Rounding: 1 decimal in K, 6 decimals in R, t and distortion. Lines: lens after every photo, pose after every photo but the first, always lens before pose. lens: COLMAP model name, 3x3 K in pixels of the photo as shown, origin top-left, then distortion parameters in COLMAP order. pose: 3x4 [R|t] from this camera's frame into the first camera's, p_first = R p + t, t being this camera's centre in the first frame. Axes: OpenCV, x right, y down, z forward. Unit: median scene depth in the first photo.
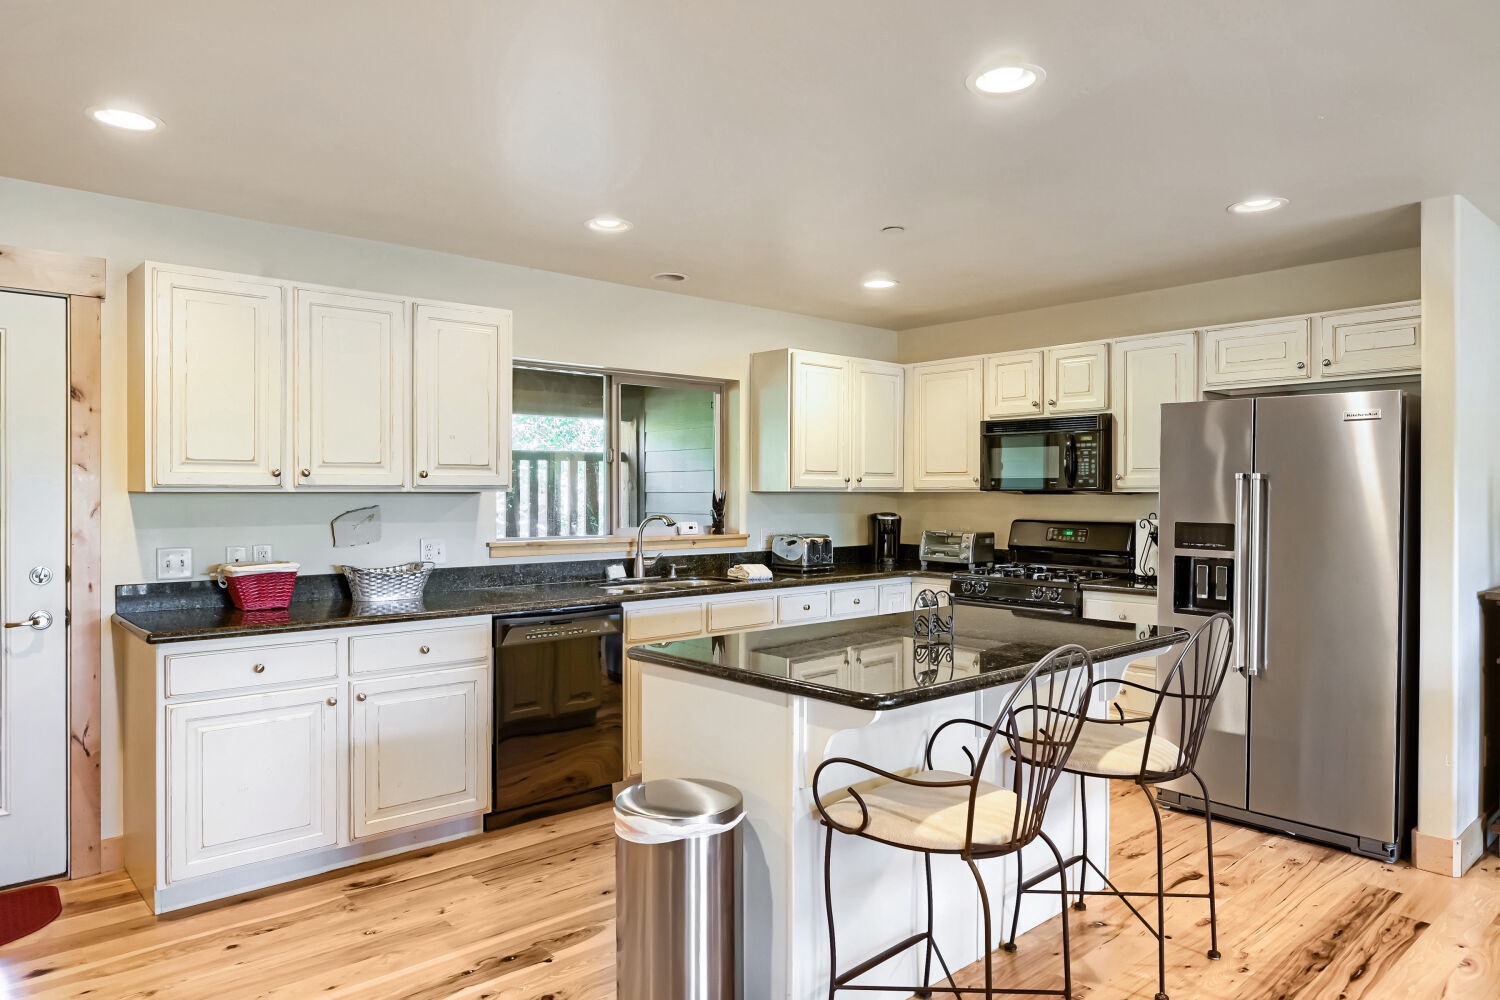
lens RADIAL K [[949.3, 0, 740.9], [0, 949.3, 486.7], [0, 0, 1]] dist [-0.017170, 0.000462]
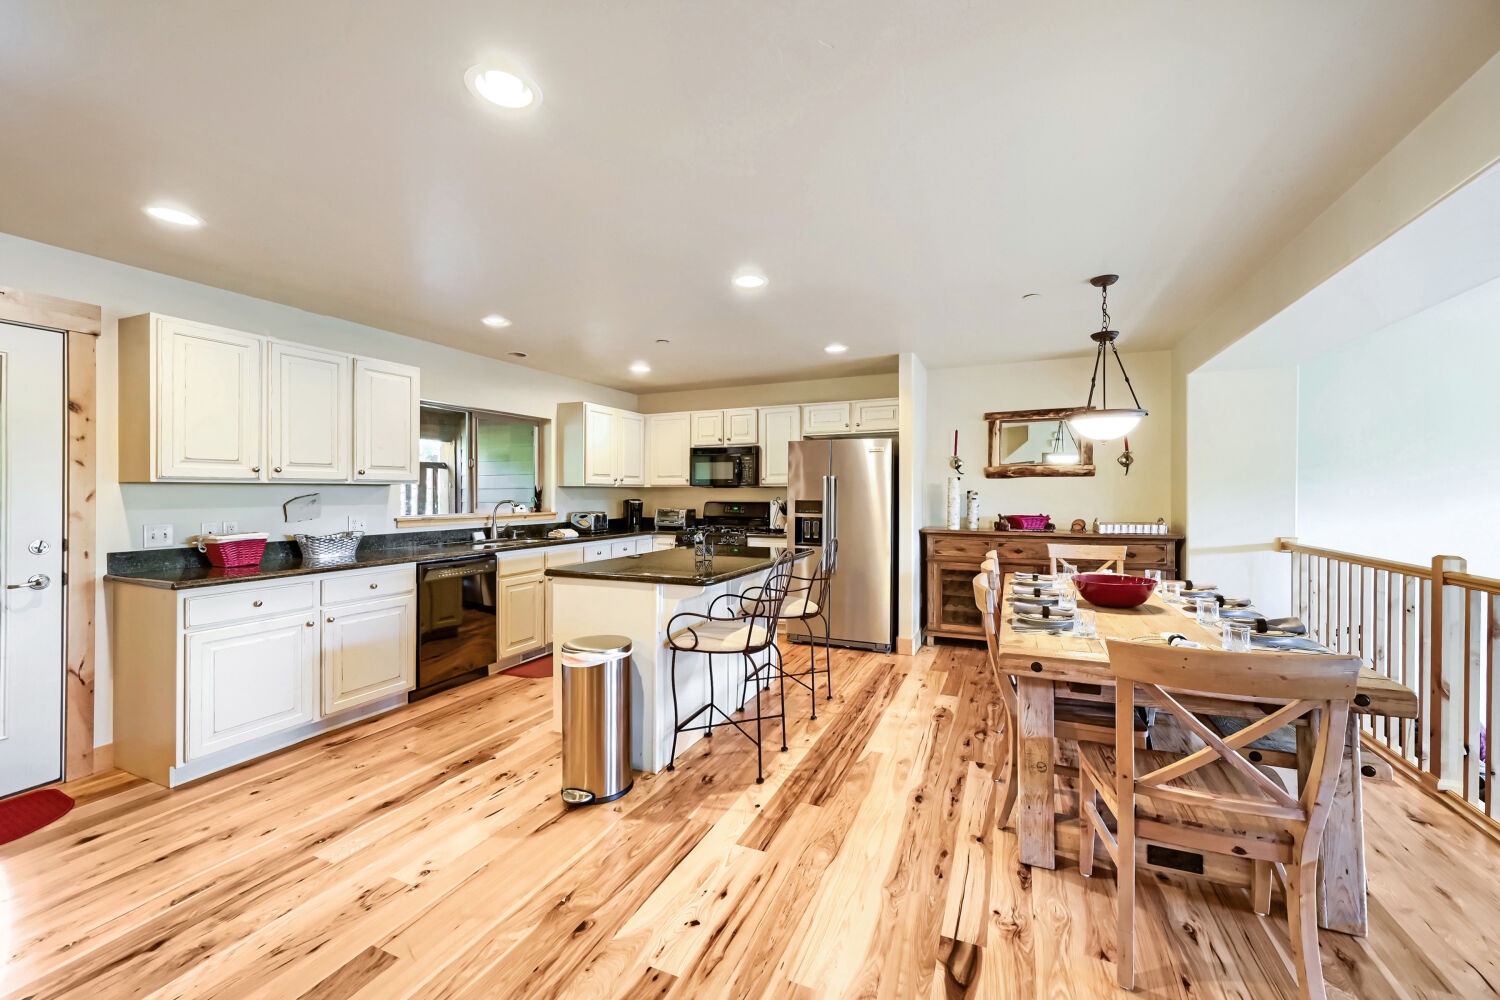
lens RADIAL K [[586.2, 0, 748.2], [0, 586.2, 488.2], [0, 0, 1]] dist [-0.001406, 0.001700]
pose [[0.910990, -0.000740, 0.412427, -0.160707], [0.000743, 1.000000, 0.000154, 0.012406], [-0.412427, 0.000166, 0.910991, -0.106591]]
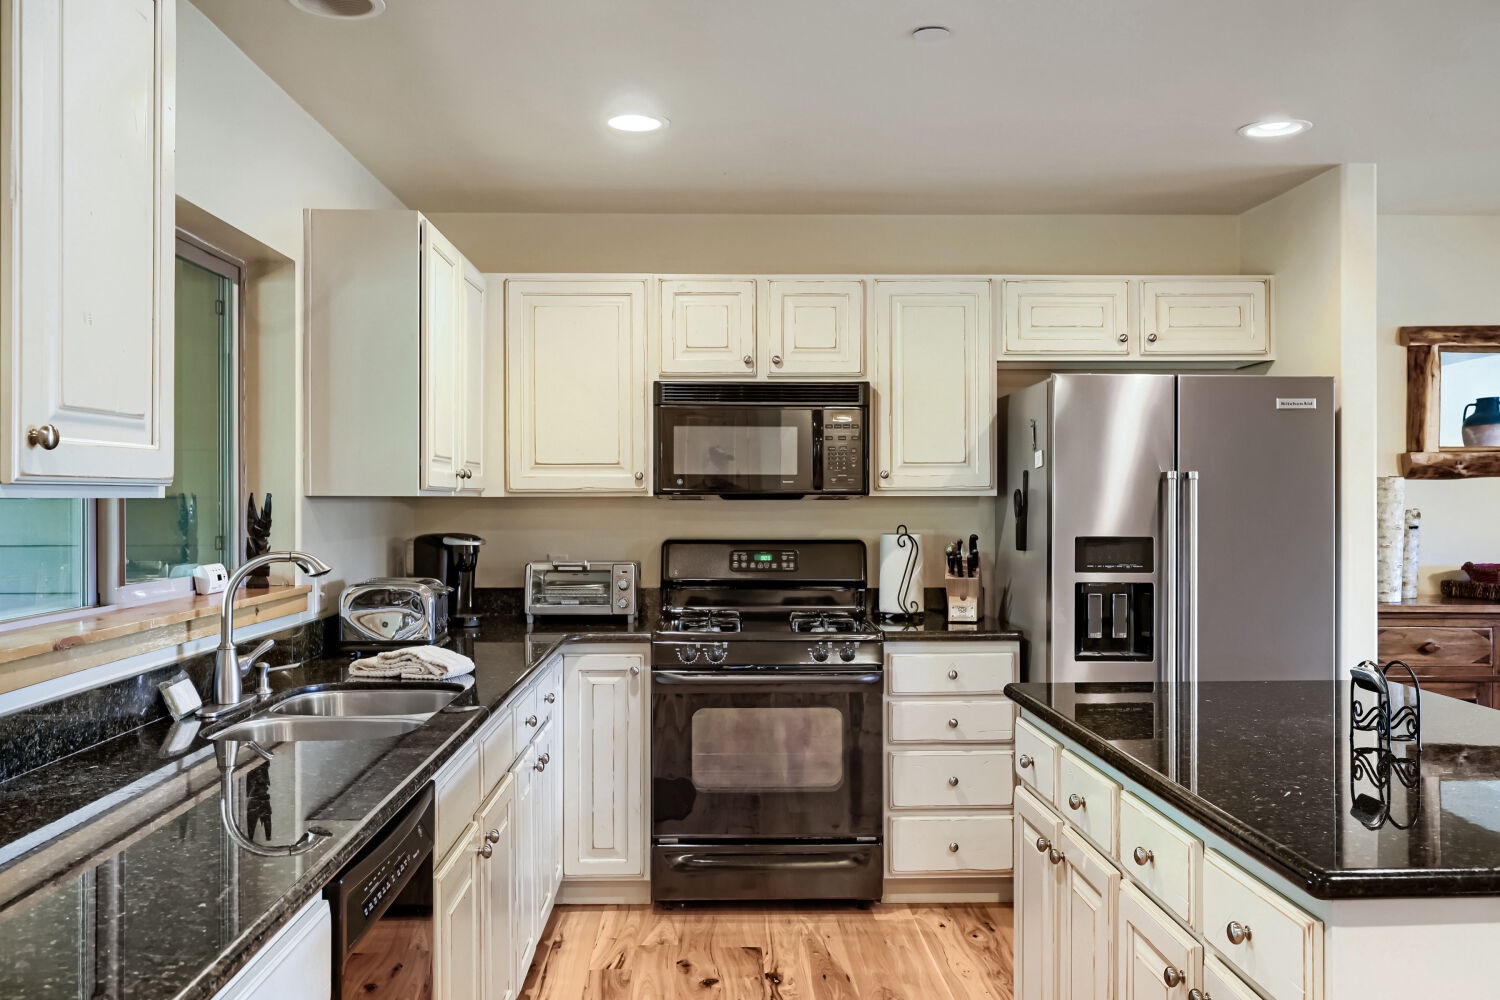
lens RADIAL K [[1304.2, 0, 787.2], [0, 1304.2, 501.7], [0, 0, 1]] dist [-0.009716, -0.004071]
pose [[0.633794, -0.005166, 0.773485, -0.504850], [-0.002282, 0.999961, 0.008549, 0.002449], [-0.773499, -0.007183, 0.633757, 0.580621]]
